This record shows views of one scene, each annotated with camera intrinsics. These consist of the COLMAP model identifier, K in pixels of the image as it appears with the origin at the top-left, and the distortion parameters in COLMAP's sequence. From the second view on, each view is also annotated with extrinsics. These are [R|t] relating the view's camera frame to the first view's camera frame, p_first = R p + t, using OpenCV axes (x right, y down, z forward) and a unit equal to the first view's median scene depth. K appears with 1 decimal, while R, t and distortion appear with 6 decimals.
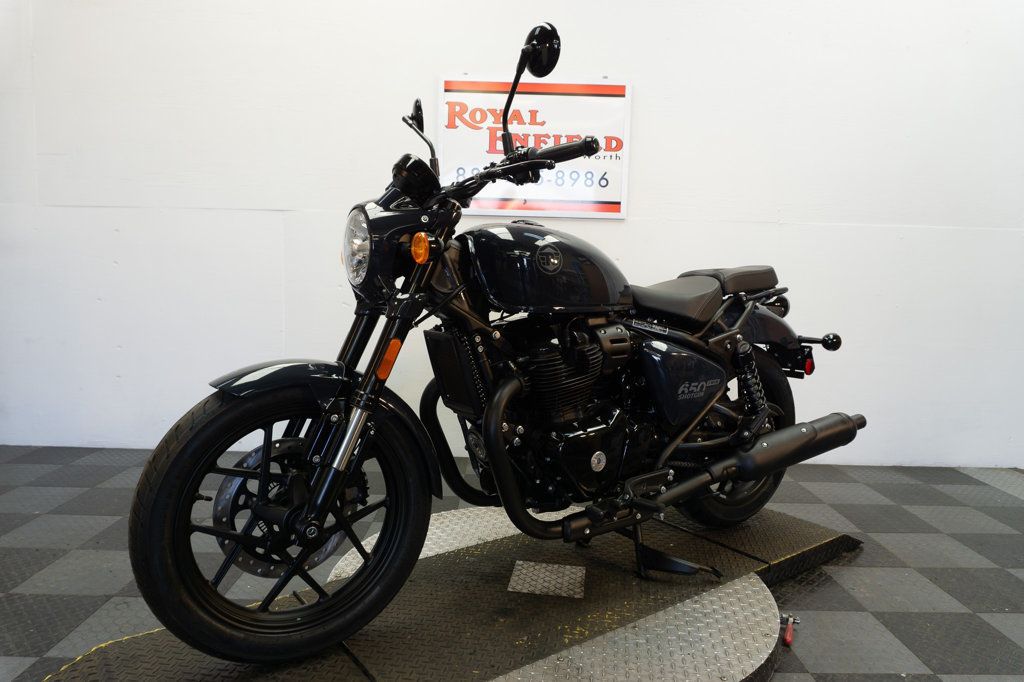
lens RADIAL K [[683.4, 0, 509.8], [0, 683.4, 342.8], [0, 0, 1]] dist [-0.018373, -0.000187]
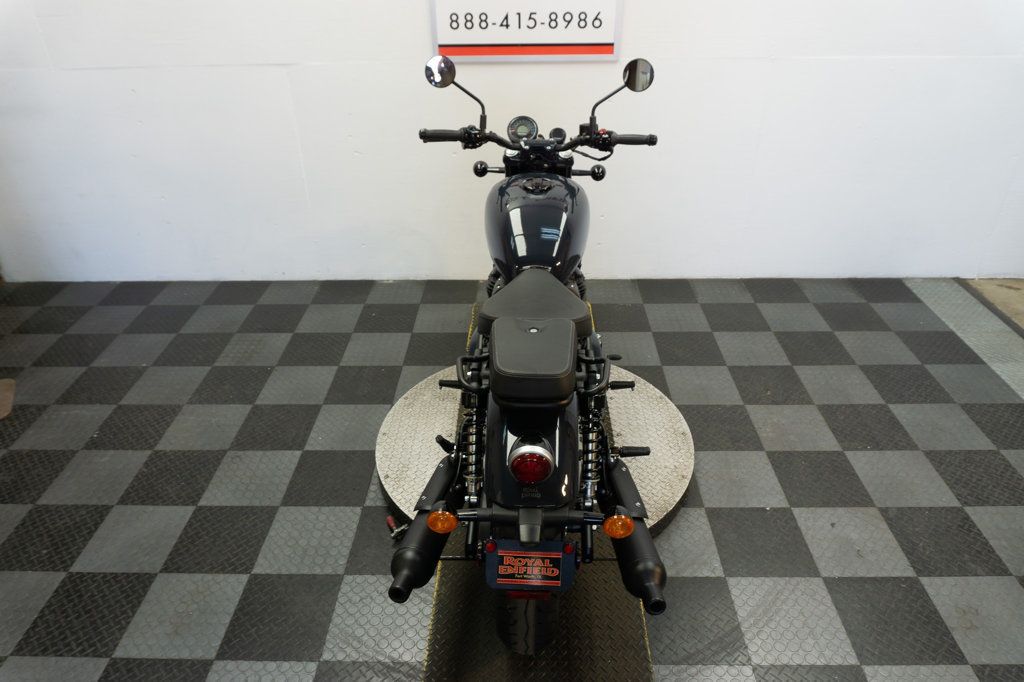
lens RADIAL K [[683.1, 0, 512.0], [0, 683.1, 341.0], [0, 0, 1]] dist [-0.014661, -0.002459]
pose [[0.999000, -0.021125, -0.039396, 0.043788], [0.035951, 0.903446, 0.427191, -0.253453], [0.026568, -0.428180, 0.903303, -0.106645]]
